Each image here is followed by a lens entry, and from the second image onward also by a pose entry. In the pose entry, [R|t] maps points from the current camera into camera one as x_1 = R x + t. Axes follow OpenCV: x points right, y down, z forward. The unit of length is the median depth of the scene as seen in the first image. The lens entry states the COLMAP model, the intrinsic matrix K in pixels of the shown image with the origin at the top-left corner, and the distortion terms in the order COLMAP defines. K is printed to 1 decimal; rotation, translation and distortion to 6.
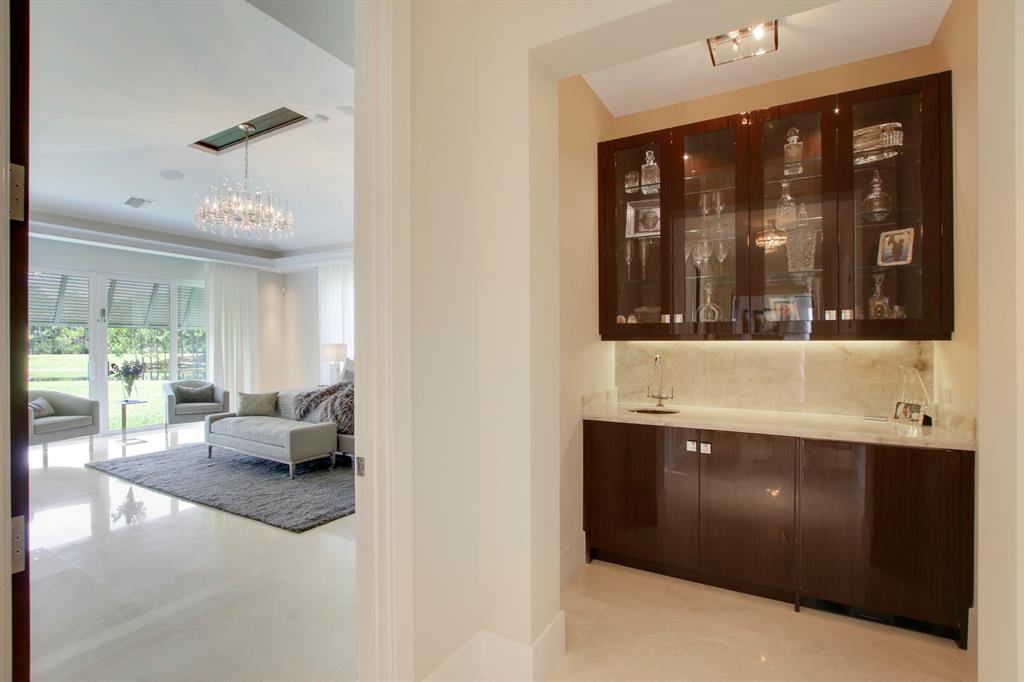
lens RADIAL K [[474.5, 0, 533.7], [0, 474.5, 349.8], [0, 0, 1]] dist [-0.021971, 0.002502]
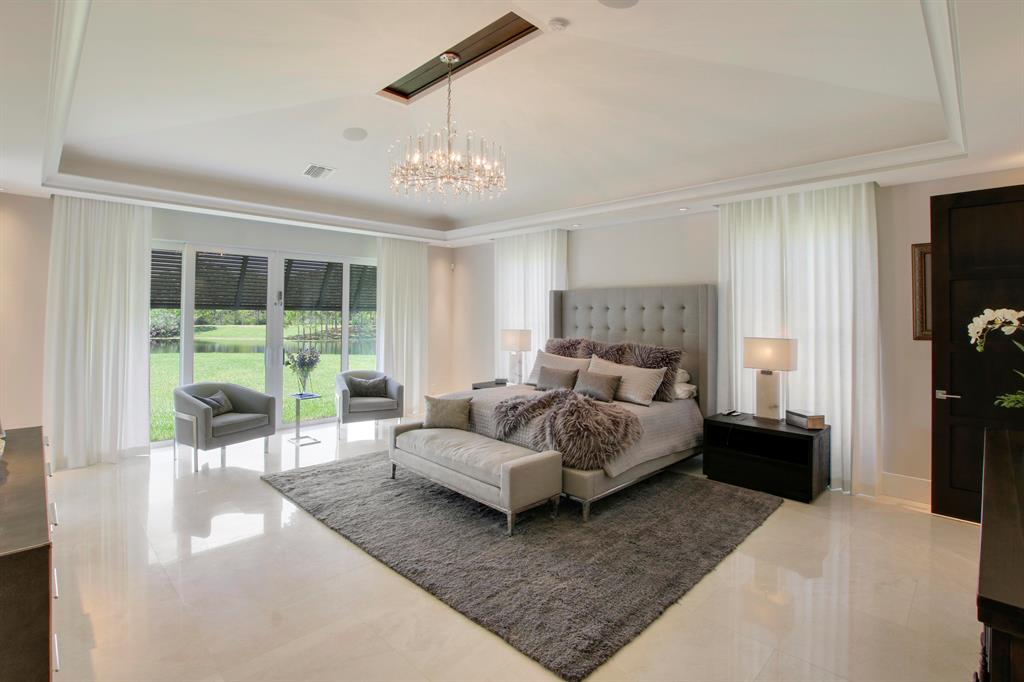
lens RADIAL K [[474.5, 0, 532.3], [0, 474.5, 306.7], [0, 0, 1]] dist [-0.021971, 0.002502]
pose [[0.971245, -0.000077, -0.238080, -0.267811], [-0.006538, 0.999614, -0.026992, -0.043085], [0.237991, 0.027773, 0.970870, 0.264868]]
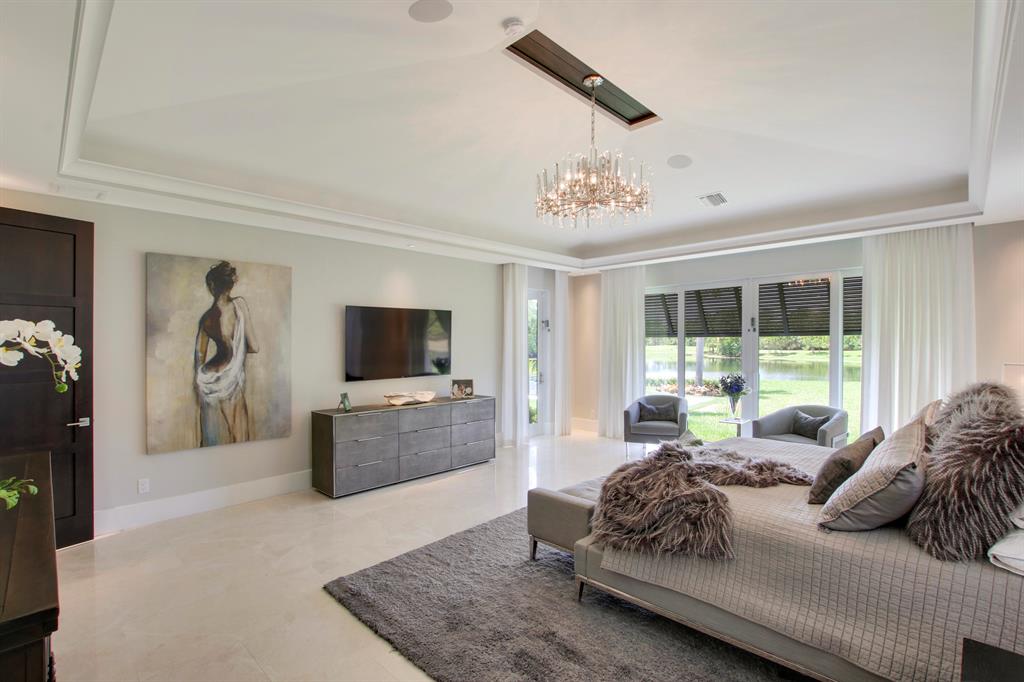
lens RADIAL K [[474.5, 0, 515.4], [0, 474.5, 343.6], [0, 0, 1]] dist [-0.021971, 0.002502]
pose [[-0.263950, 0.006554, -0.964514, 0.140899], [-0.005265, 0.999952, 0.008236, -0.049591], [0.964522, 0.007252, -0.263903, 0.969265]]
